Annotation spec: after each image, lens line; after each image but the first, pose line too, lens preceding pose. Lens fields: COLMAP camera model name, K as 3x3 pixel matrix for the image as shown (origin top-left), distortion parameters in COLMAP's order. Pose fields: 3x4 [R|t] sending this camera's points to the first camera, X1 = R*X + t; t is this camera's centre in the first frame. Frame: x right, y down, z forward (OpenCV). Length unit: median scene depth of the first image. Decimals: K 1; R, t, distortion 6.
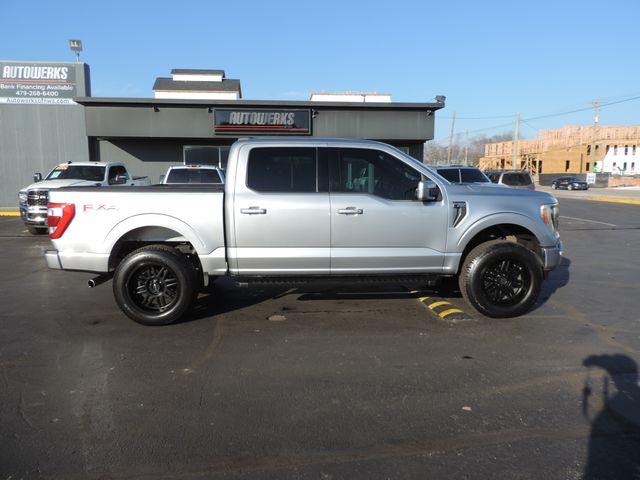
lens RADIAL K [[461.7, 0, 318.7], [0, 461.7, 239.1], [0, 0, 1]] dist [-0.020619, 0.006767]
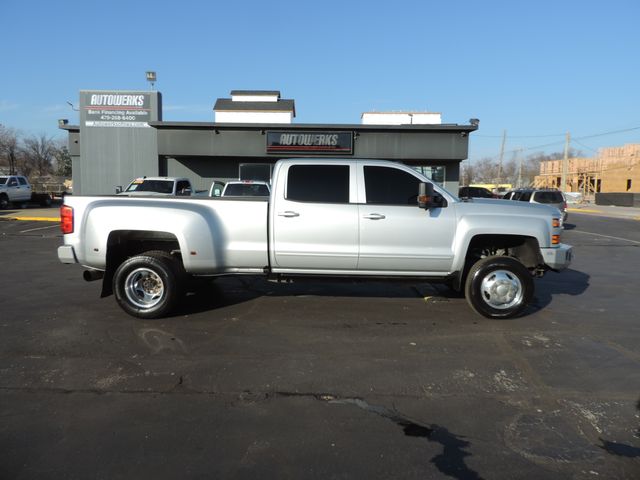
lens RADIAL K [[461.7, 0, 315.4], [0, 461.7, 240.4], [0, 0, 1]] dist [-0.020619, 0.006767]
pose [[0.992796, 0.024927, -0.117197, 0.027726], [-0.028623, 0.999141, -0.029961, 0.013558], [0.116350, 0.033100, 0.992657, -0.090426]]
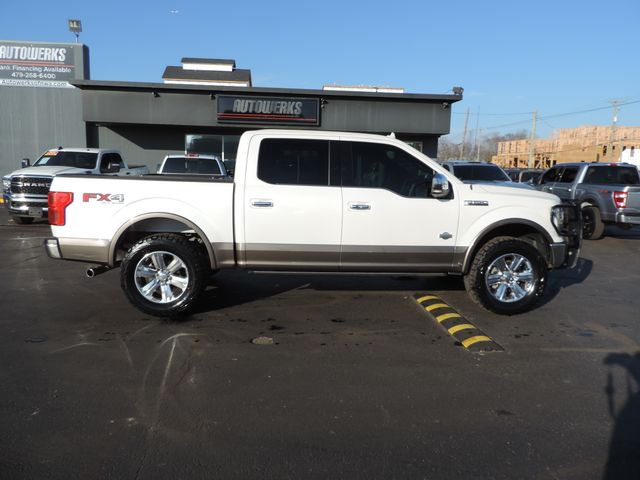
lens RADIAL K [[461.7, 0, 320.9], [0, 461.7, 238.4], [0, 0, 1]] dist [-0.020619, 0.006767]
pose [[0.999539, 0.027557, -0.012750, 0.005113], [-0.027416, 0.999563, 0.011092, -0.005700], [0.013050, -0.010738, 0.999857, 0.050808]]
